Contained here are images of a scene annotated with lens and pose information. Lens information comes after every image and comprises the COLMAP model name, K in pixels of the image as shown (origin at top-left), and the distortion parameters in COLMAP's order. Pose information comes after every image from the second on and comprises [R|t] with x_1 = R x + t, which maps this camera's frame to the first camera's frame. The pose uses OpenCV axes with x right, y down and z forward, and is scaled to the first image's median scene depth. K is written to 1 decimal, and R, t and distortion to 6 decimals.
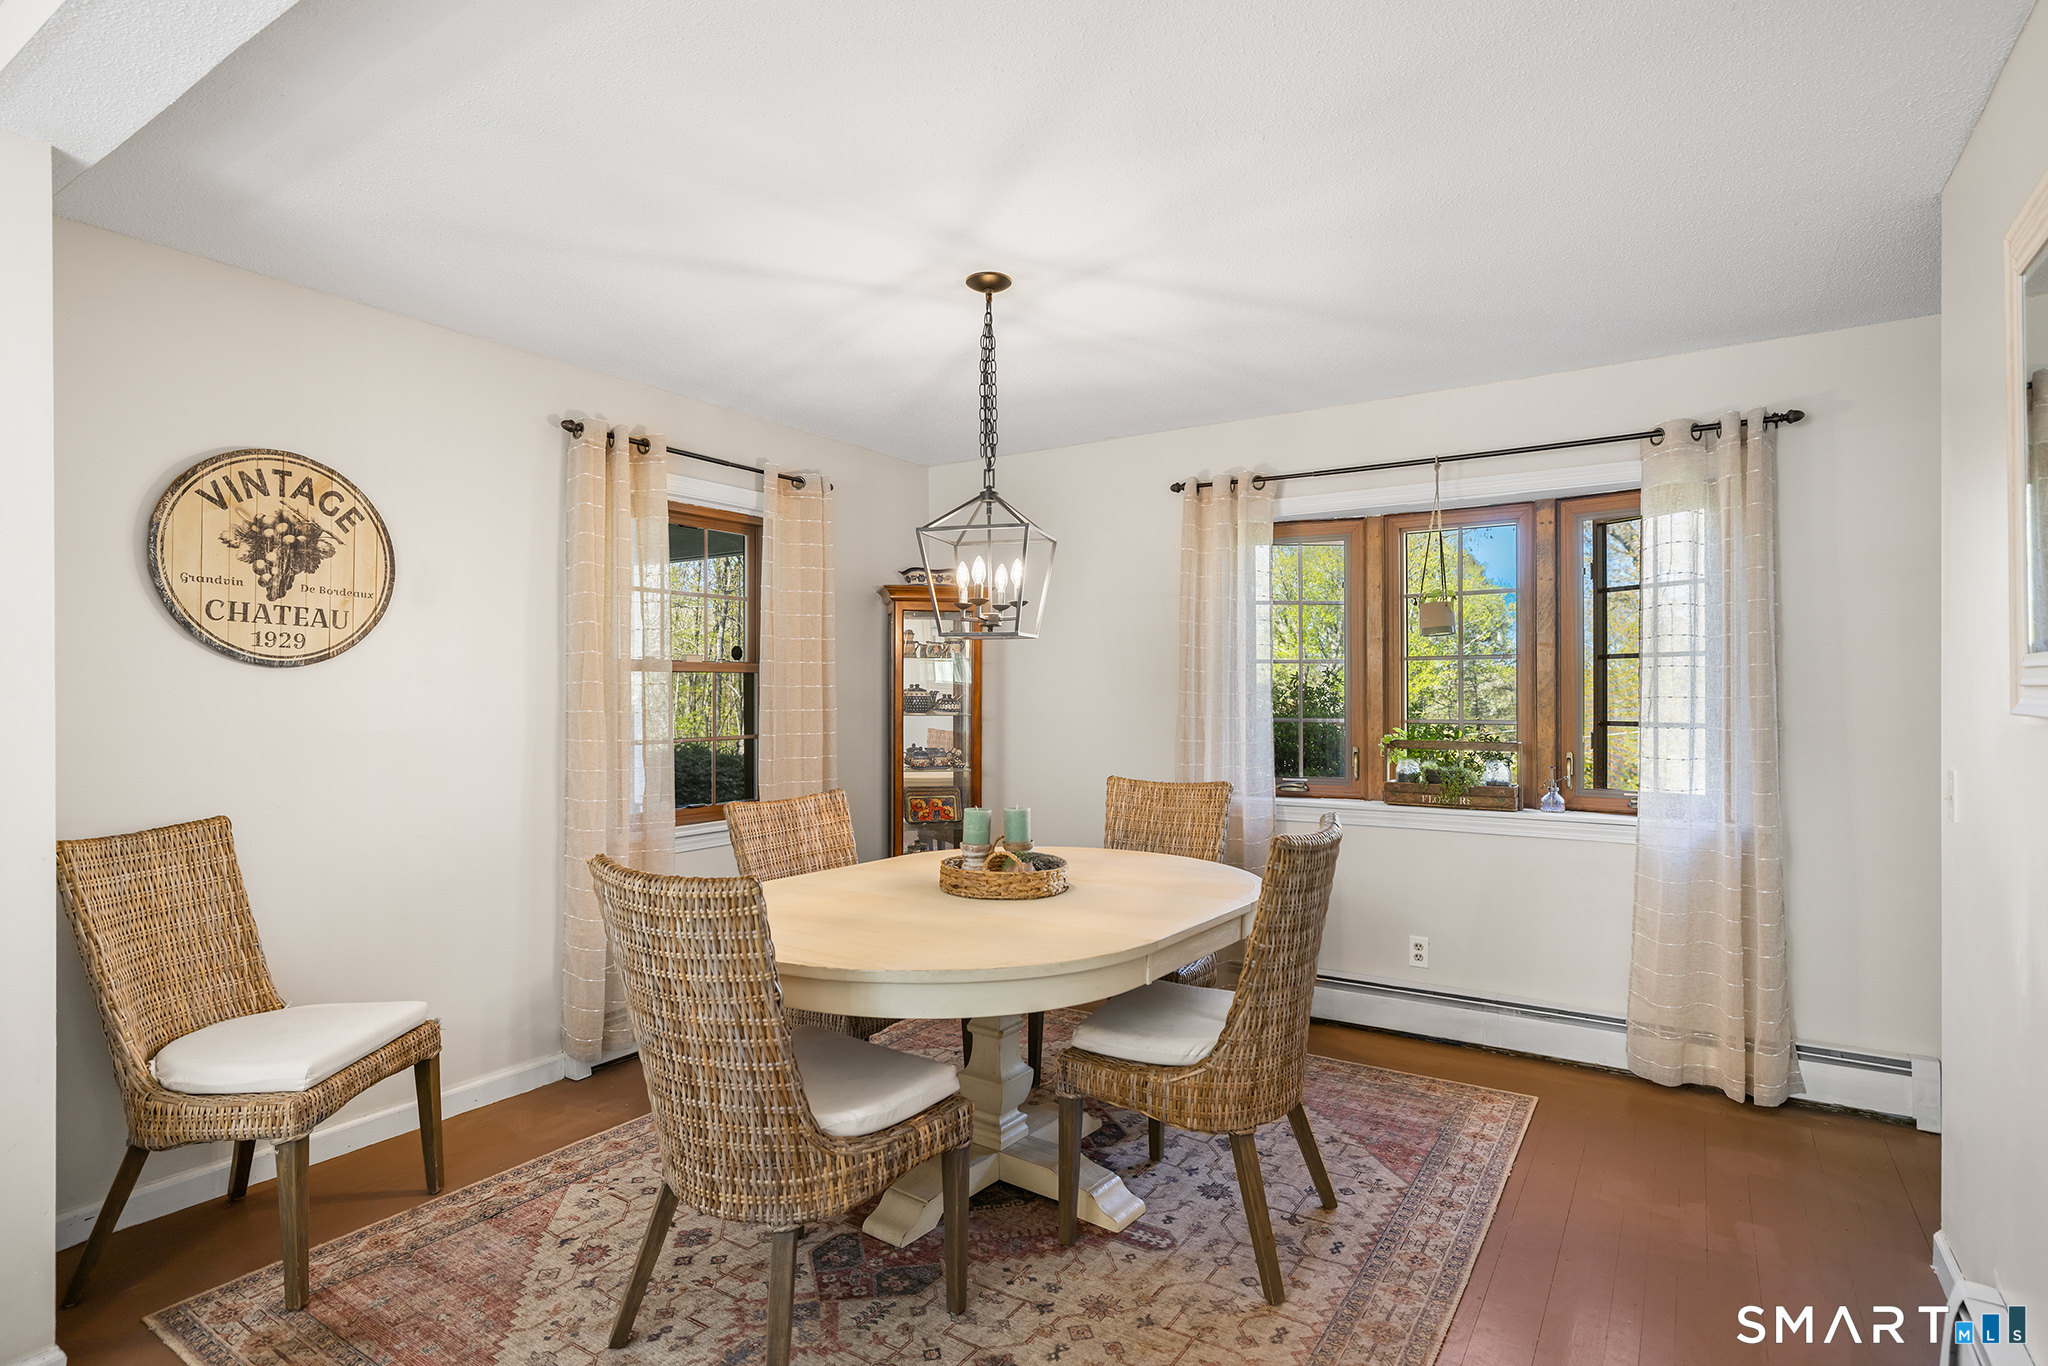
lens RADIAL K [[1040.5, 0, 1019.4], [0, 1040.5, 692.6], [0, 0, 1]] dist [-0.003393, 0.000784]
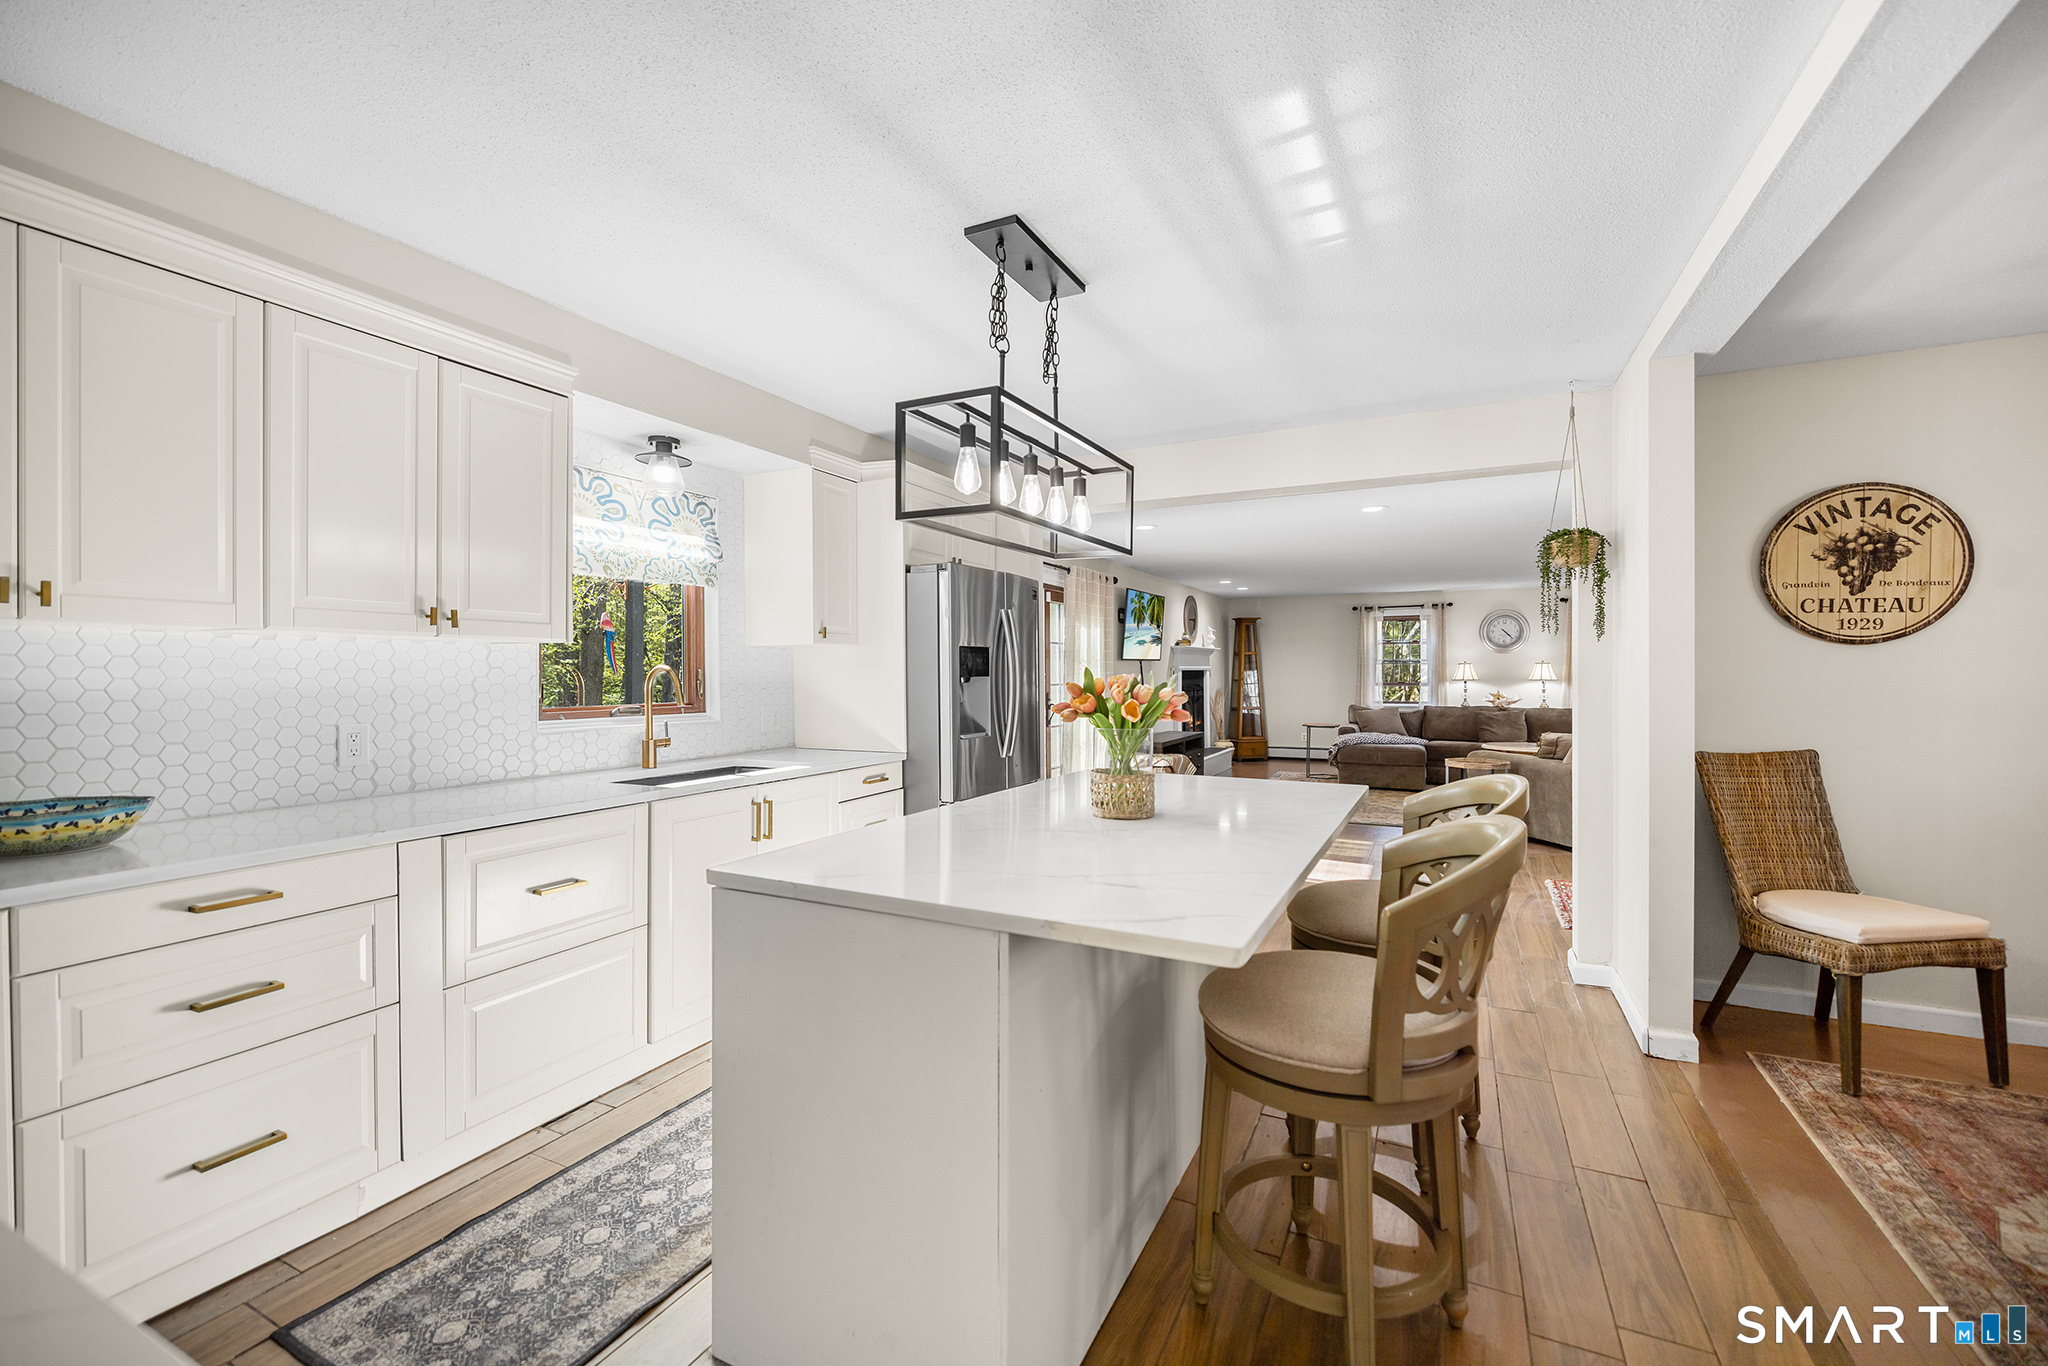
lens RADIAL K [[873.6, 0, 1021.2], [0, 873.6, 679.9], [0, 0, 1]] dist [0.002953, -0.000257]
pose [[0.127513, 0.010109, -0.991785, 0.277851], [0.004234, 0.999933, 0.010737, 0.005027], [0.991828, -0.005569, 0.127462, -0.224770]]
